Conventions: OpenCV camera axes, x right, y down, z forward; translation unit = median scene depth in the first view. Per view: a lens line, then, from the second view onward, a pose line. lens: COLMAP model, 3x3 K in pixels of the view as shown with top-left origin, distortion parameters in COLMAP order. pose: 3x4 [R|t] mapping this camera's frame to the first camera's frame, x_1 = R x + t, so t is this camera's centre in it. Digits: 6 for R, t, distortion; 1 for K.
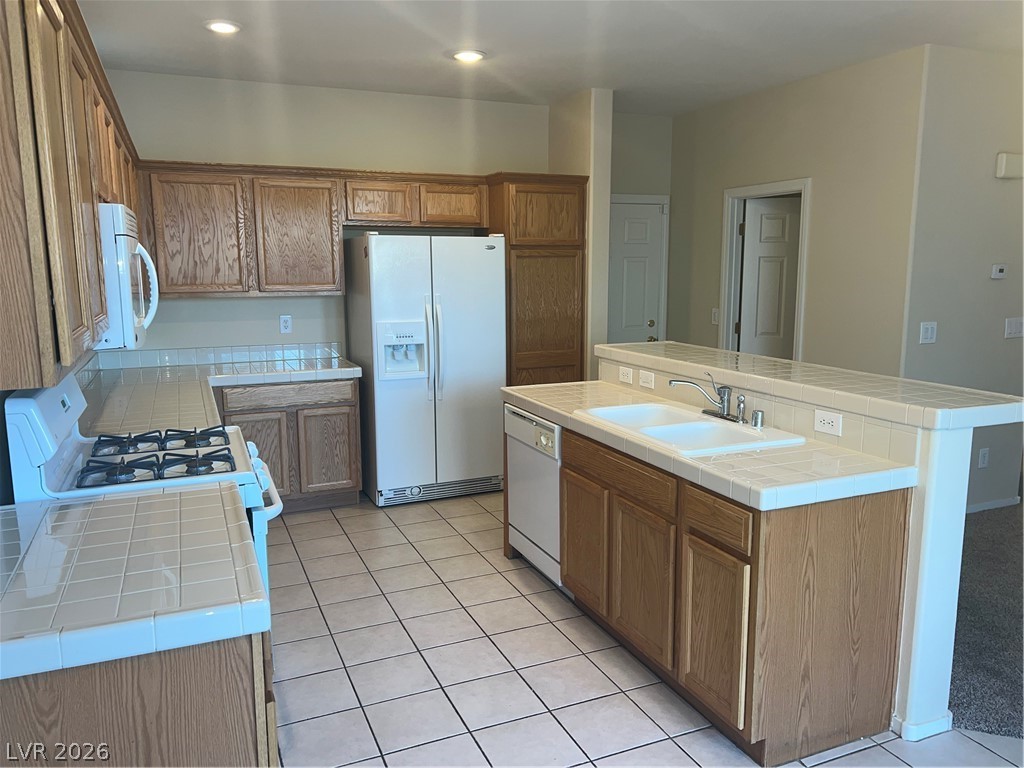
lens RADIAL K [[769.5, 0, 515.3], [0, 769.5, 385.7], [0, 0, 1]] dist [0.059623, -0.118977]
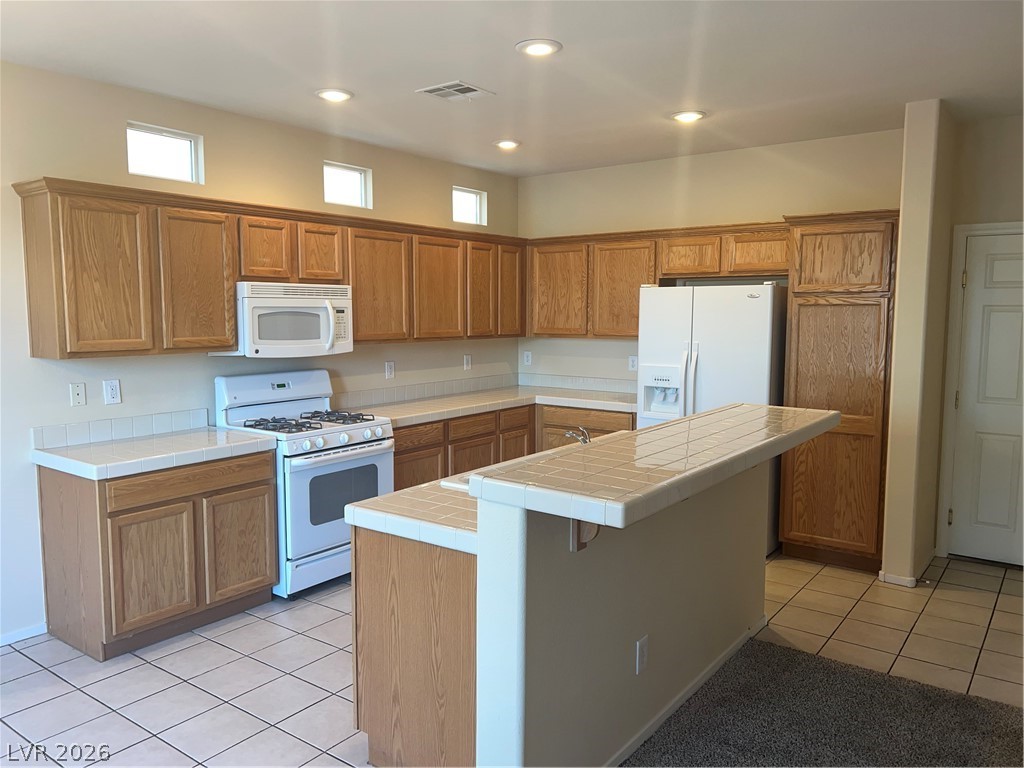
lens RADIAL K [[769.5, 0, 515.3], [0, 769.5, 385.7], [0, 0, 1]] dist [0.059623, -0.118977]
pose [[0.501930, 0.089350, -0.860281, 0.679306], [-0.136396, 0.990381, 0.023282, -0.052569], [0.854086, 0.105653, 0.509289, 0.275660]]
